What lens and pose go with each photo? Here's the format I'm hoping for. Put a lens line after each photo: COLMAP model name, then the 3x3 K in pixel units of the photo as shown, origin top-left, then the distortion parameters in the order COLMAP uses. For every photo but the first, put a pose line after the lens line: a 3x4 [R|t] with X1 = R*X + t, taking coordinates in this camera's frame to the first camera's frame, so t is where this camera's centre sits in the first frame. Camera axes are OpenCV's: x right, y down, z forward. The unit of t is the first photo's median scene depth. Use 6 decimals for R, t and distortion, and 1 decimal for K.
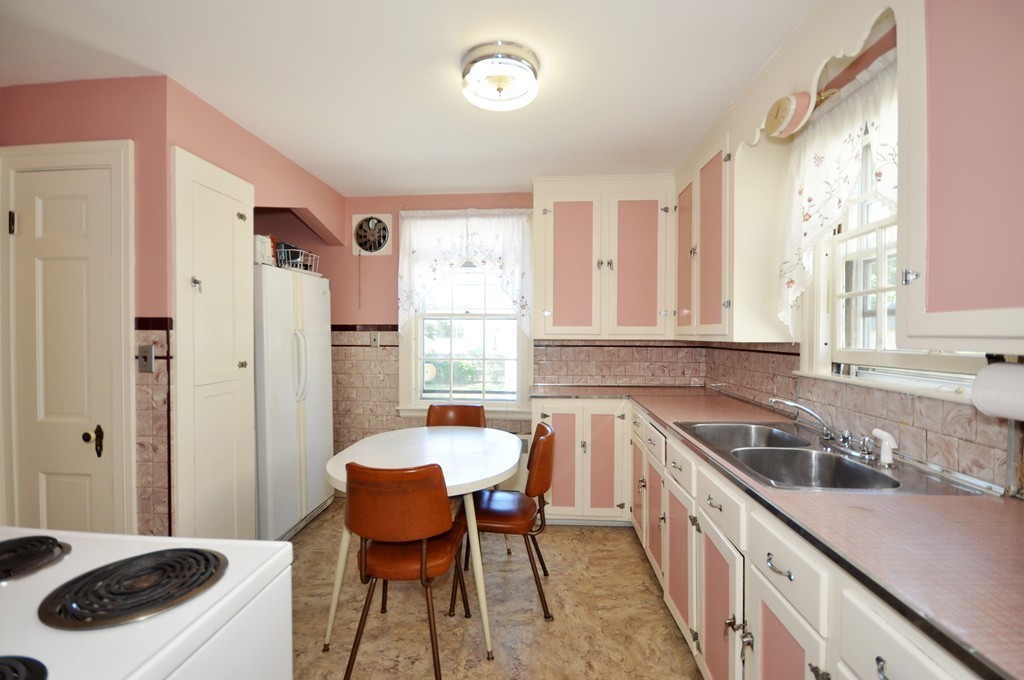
lens RADIAL K [[455.6, 0, 513.8], [0, 455.6, 338.9], [0, 0, 1]] dist [0.000633, -0.000017]
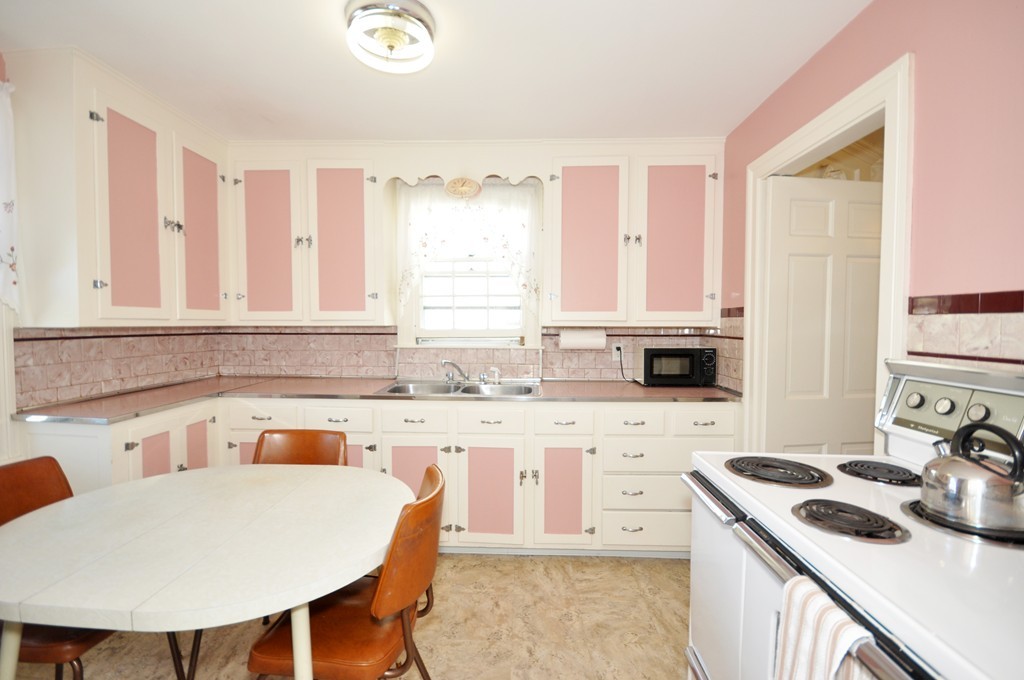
lens RADIAL K [[455.6, 0, 512.3], [0, 455.6, 339.0], [0, 0, 1]] dist [0.000633, -0.000017]
pose [[-0.050119, -0.038498, 0.998001, -0.535451], [0.009448, 0.999194, 0.039018, -0.001405], [-0.998699, 0.011385, -0.049715, 0.443679]]
